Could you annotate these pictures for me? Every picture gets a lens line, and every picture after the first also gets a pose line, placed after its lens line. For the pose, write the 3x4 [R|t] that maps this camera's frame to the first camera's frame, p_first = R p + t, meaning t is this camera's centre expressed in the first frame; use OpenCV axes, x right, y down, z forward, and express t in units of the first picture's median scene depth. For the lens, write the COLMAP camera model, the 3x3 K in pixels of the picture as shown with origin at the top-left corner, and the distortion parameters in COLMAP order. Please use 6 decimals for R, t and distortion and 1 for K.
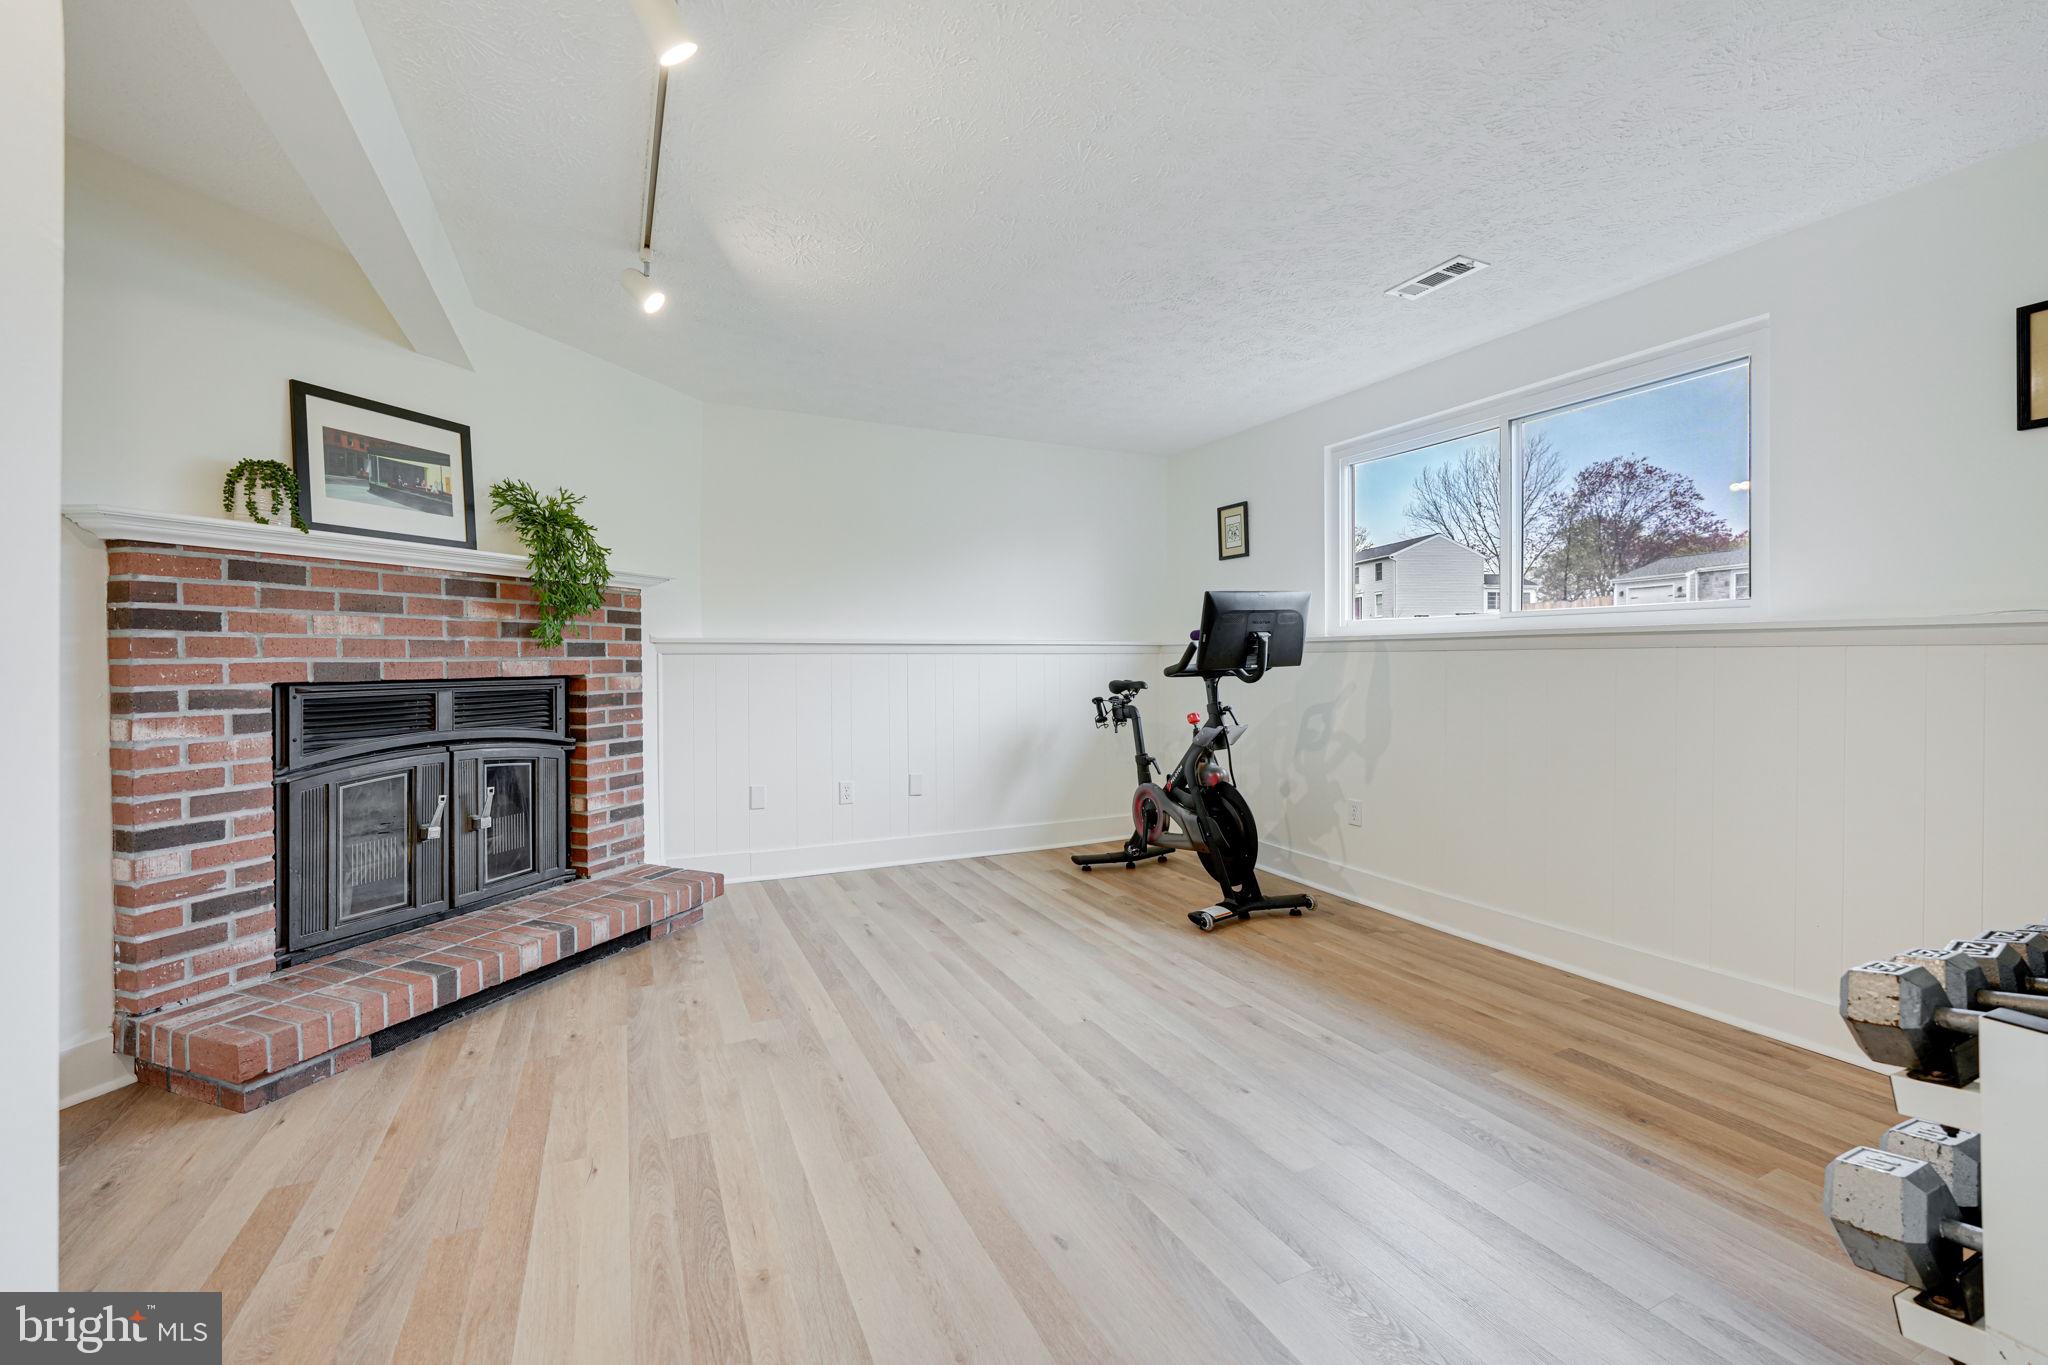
lens RADIAL K [[822.6, 0, 1024.0], [0, 822.6, 682.5], [0, 0, 1]] dist [-0.011196, 0.000185]
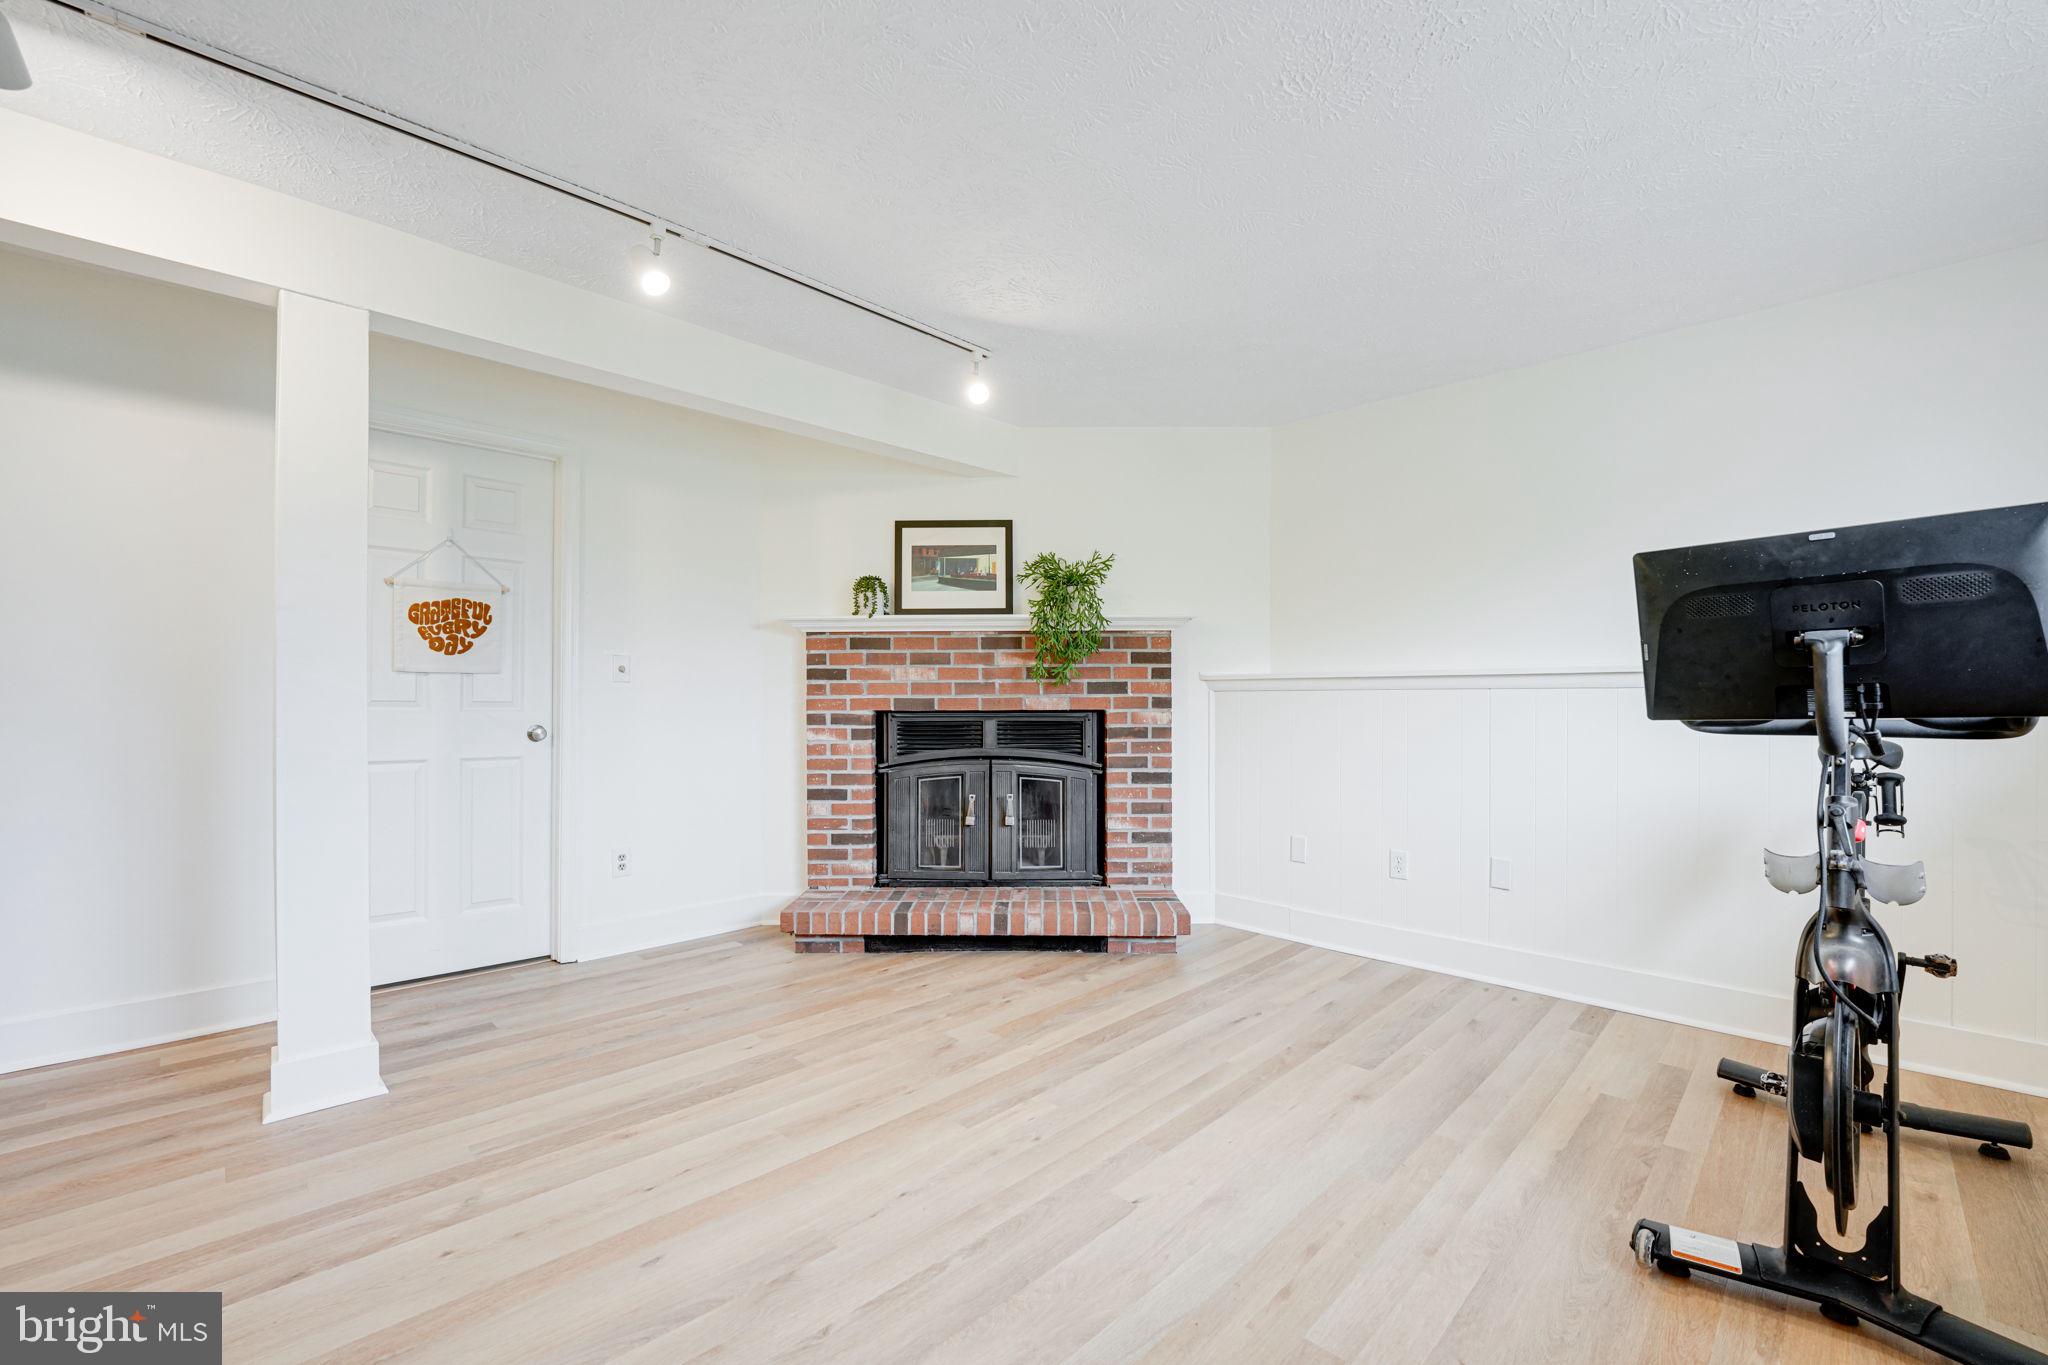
lens RADIAL K [[844.7, 0, 1032.0], [0, 844.7, 719.0], [0, 0, 1]] dist [-0.023676, -0.000160]
pose [[0.341687, 0.026548, -0.939439, 0.740752], [-0.026986, 0.999466, 0.018429, -0.021058], [0.939426, 0.019055, 0.342221, 0.678587]]
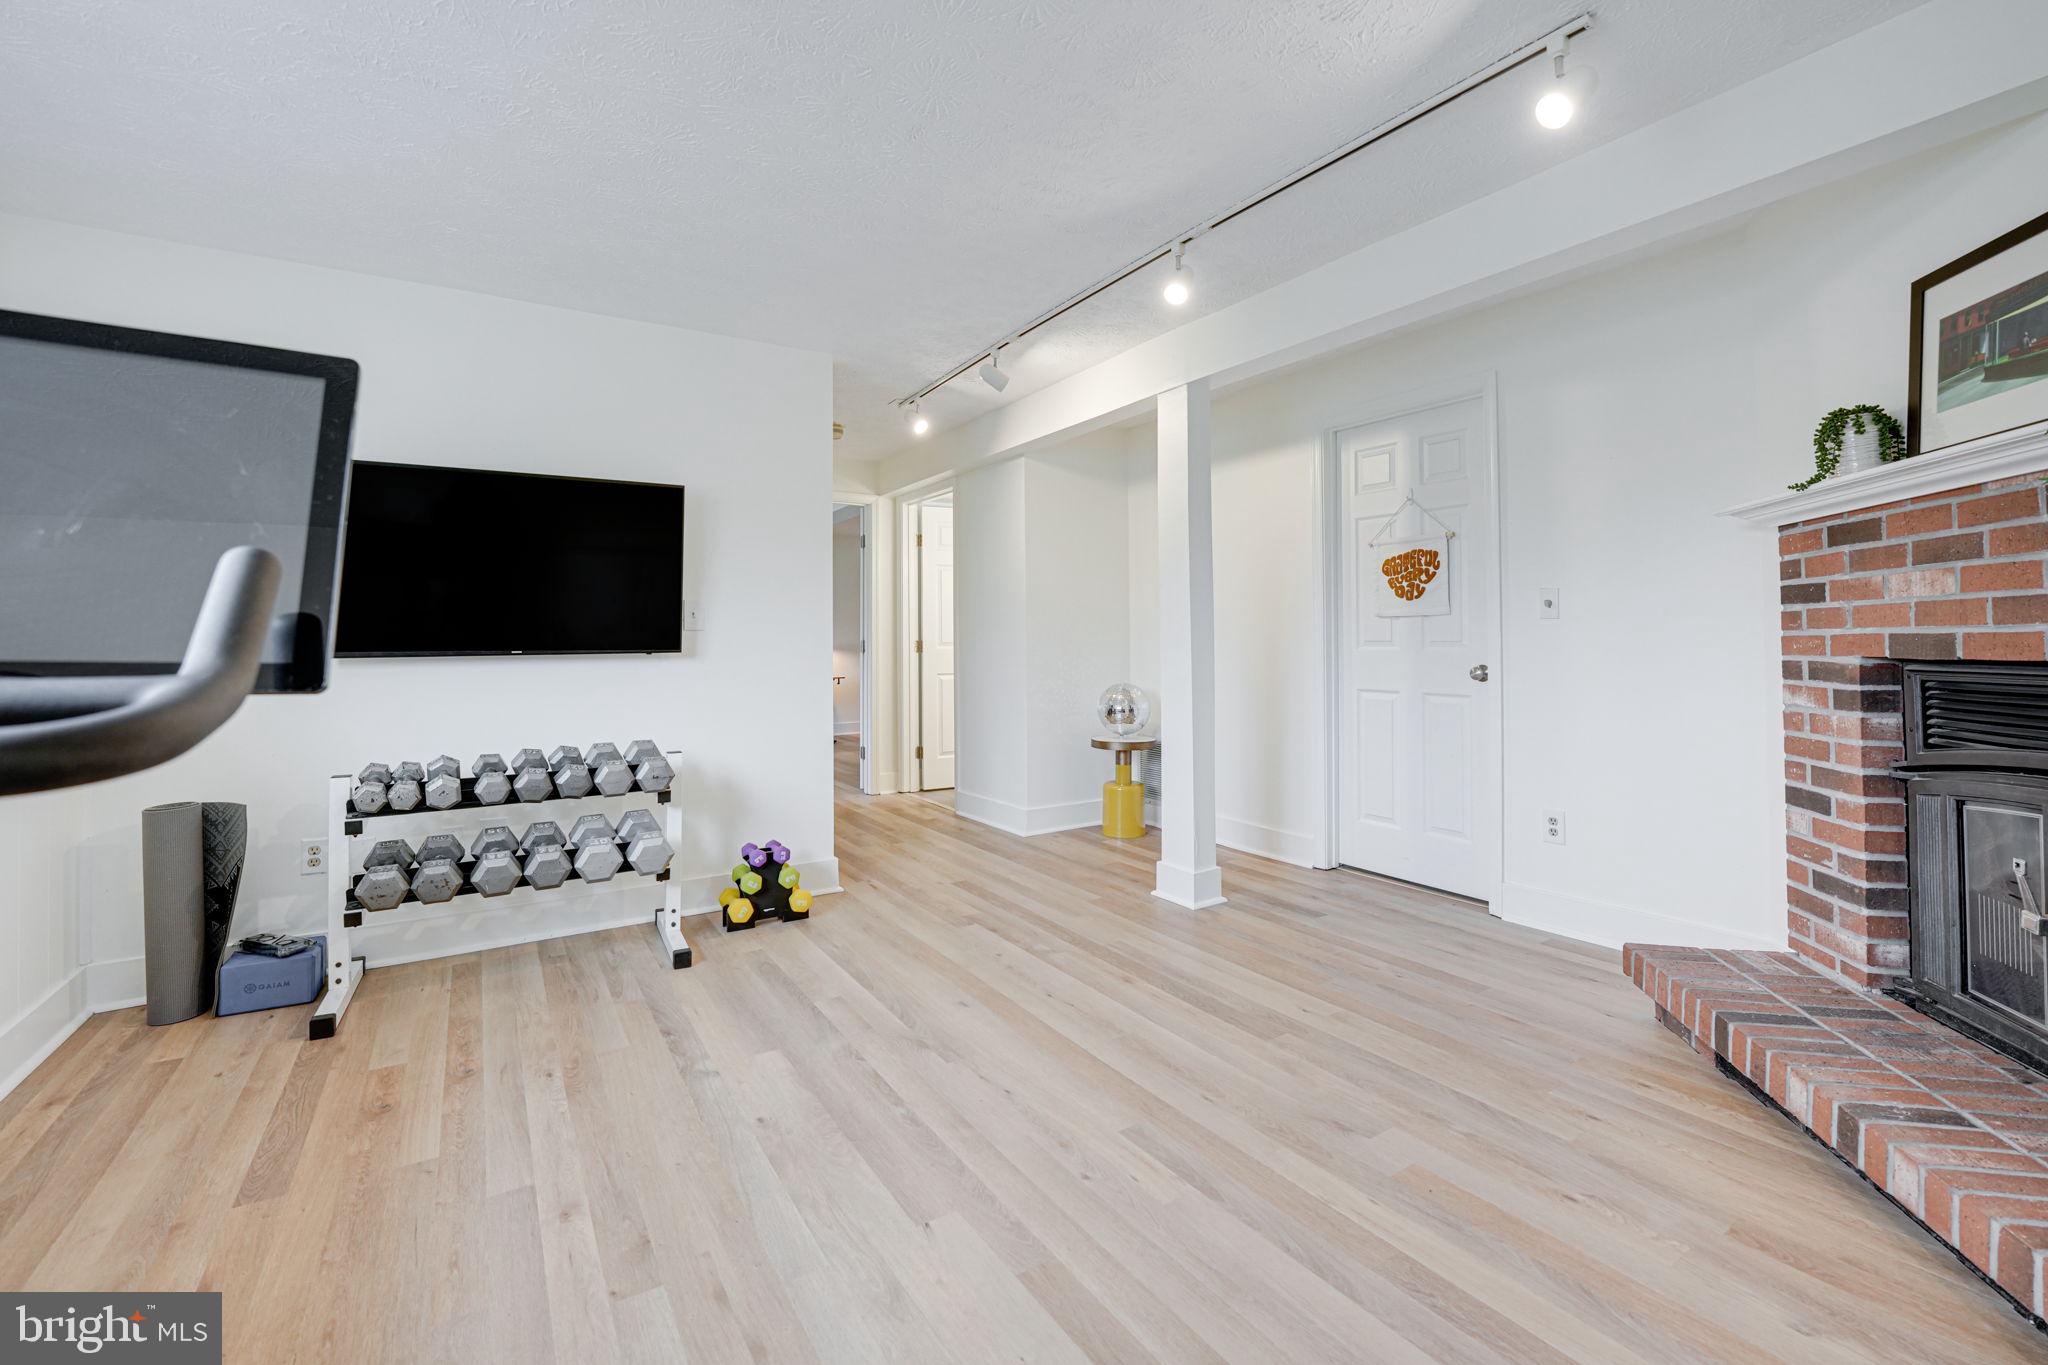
lens RADIAL K [[874.1, 0, 1028.5], [0, 874.1, 638.2], [0, 0, 1]] dist [-0.024346, -0.000026]
pose [[-0.992383, 0.011416, -0.122659, 0.075257], [0.008709, 0.999707, 0.022583, -0.045532], [0.122881, 0.021343, -0.992192, 1.696638]]
